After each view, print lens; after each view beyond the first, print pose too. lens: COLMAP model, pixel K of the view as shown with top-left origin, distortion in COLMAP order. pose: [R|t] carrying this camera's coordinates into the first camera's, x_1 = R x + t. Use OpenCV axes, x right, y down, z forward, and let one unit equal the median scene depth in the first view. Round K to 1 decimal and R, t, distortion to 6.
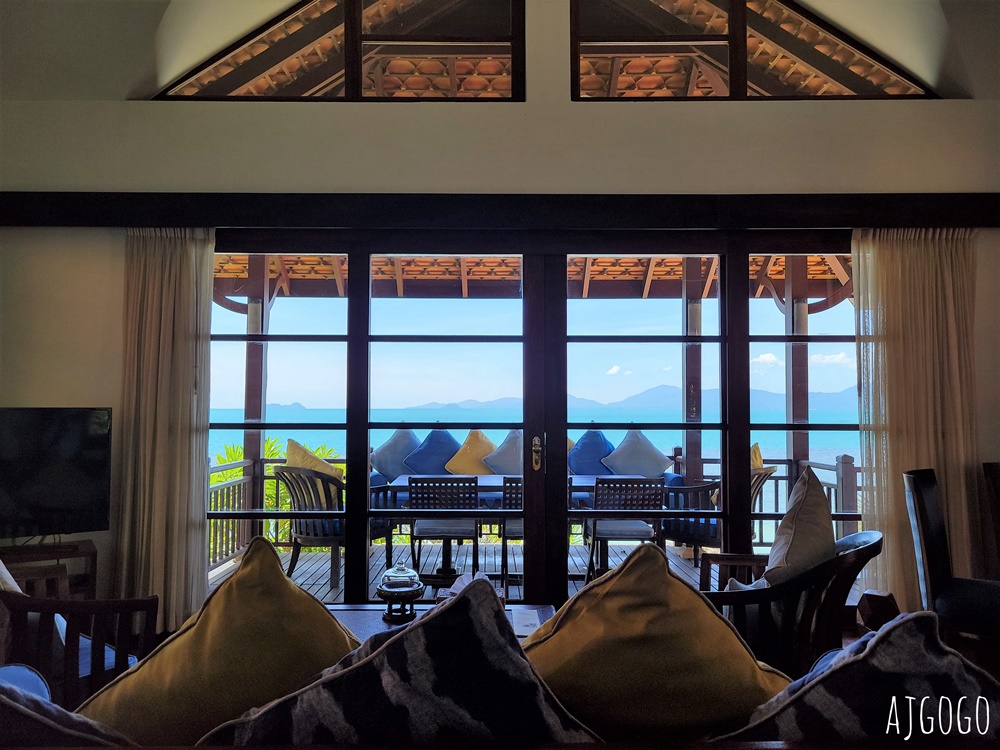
lens RADIAL K [[743.1, 0, 500.2], [0, 743.1, 371.9], [0, 0, 1]] dist [0.043974, -0.039136]
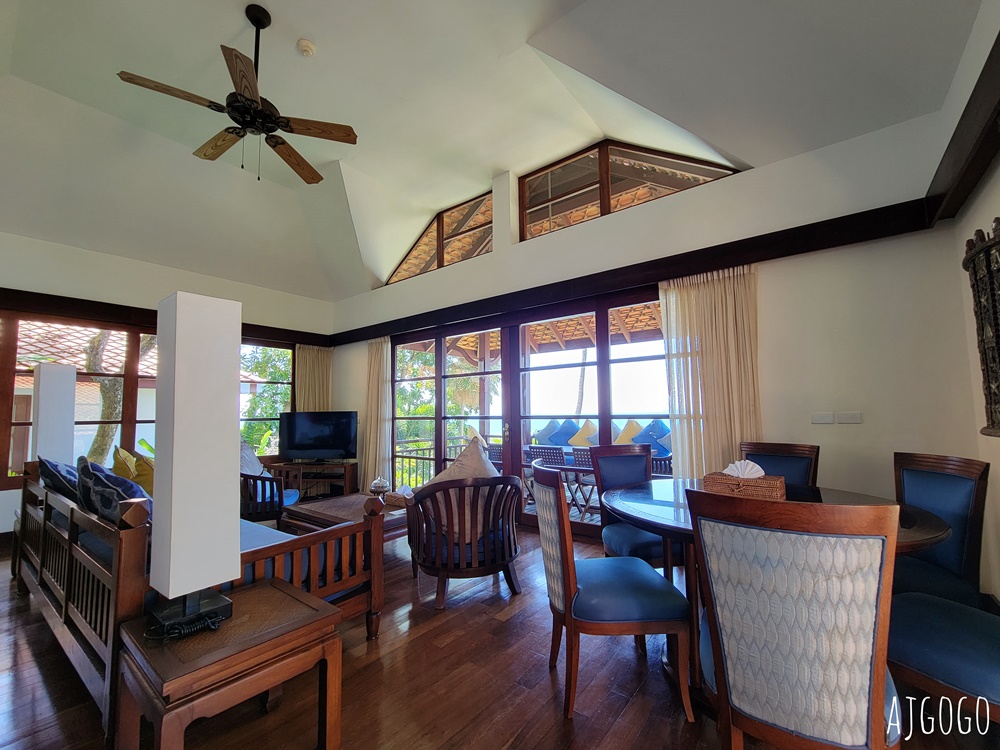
lens RADIAL K [[413.2, 0, 505.4], [0, 413.2, 377.6], [0, 0, 1]] dist [0.000930, -0.000240]
pose [[0.798091, -0.063849, -0.599145, 0.677097], [0.051141, 0.997960, -0.038228, 0.010954], [0.600363, -0.000131, 0.799728, 0.155318]]
